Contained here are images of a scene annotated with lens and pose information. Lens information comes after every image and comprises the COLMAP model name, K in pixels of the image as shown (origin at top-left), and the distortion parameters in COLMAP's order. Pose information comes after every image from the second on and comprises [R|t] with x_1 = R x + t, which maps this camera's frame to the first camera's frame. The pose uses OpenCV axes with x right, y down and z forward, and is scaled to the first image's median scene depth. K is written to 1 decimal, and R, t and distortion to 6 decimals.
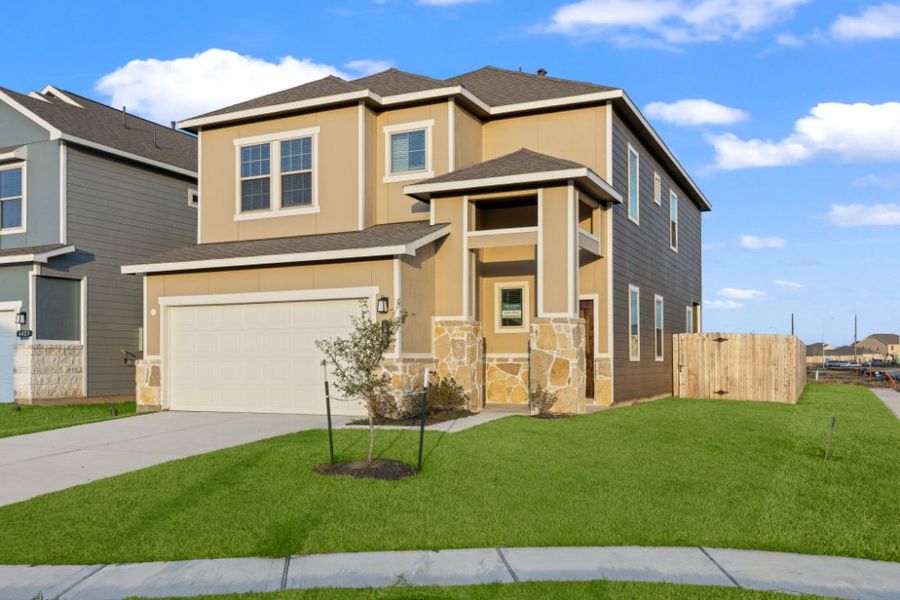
lens RADIAL K [[843.3, 0, 449.4], [0, 843.3, 329.6], [0, 0, 1]] dist [0.012255, 0.000000]
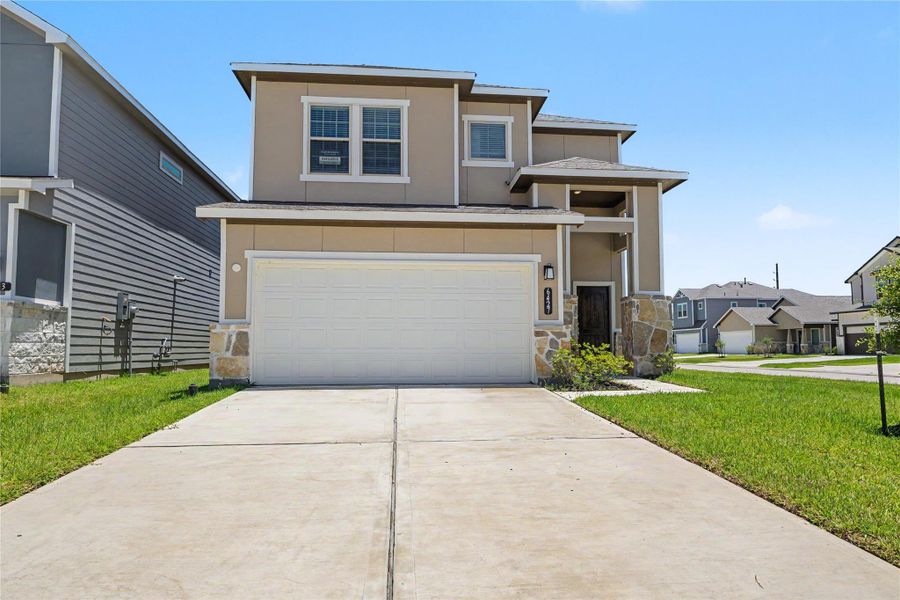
lens RADIAL K [[529.6, 0, 446.5], [0, 529.6, 304.2], [0, 0, 1]] dist [0.001713, 0.001646]
pose [[0.856945, 0.047203, 0.513243, -0.432750], [-0.021204, 0.998183, -0.056399, 0.040360], [-0.514972, 0.037448, 0.856388, 0.437311]]
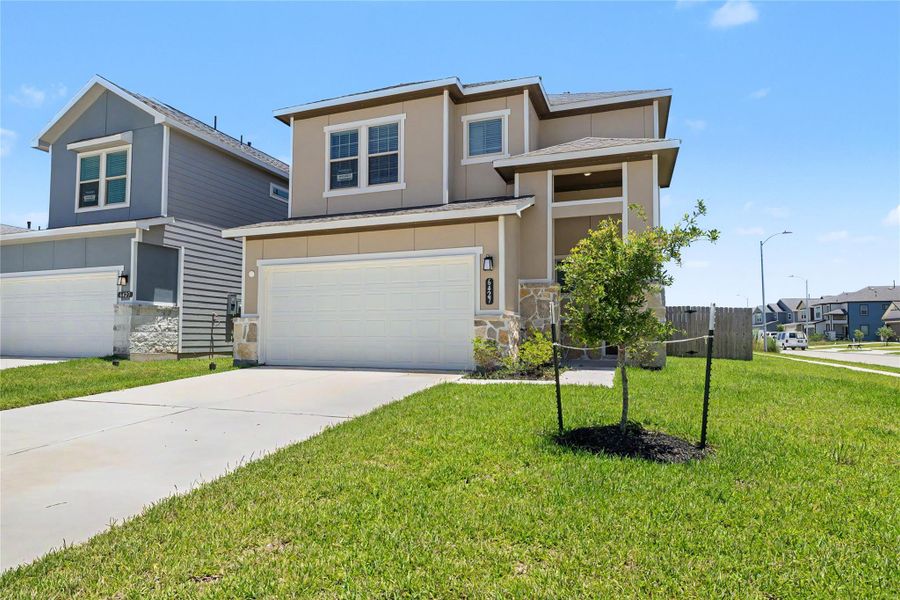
lens RADIAL K [[529.6, 0, 448.6], [0, 529.6, 297.3], [0, 0, 1]] dist [0.001713, 0.001646]
pose [[0.995508, 0.014690, 0.093528, -0.159491], [-0.010976, 0.999135, -0.040106, 0.033503], [-0.094036, 0.038899, 0.994809, 0.295980]]
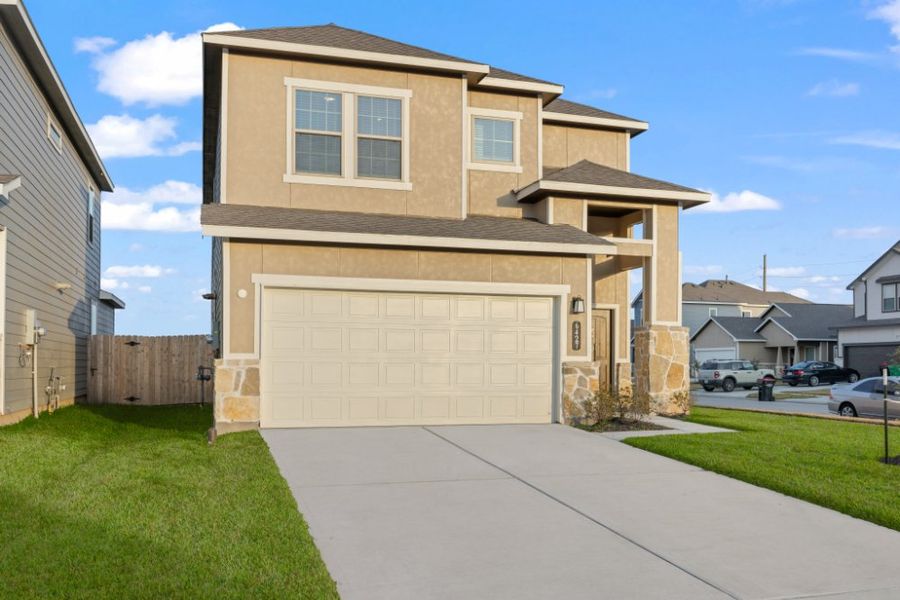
lens RADIAL K [[843.3, 0, 456.0], [0, 843.3, 325.1], [0, 0, 1]] dist [0.012255, 0.000000]
pose [[0.725135, 0.041177, 0.687374, -0.702628], [-0.033337, 0.999139, -0.024684, 0.017958], [-0.687799, -0.005016, 0.725884, 0.343109]]
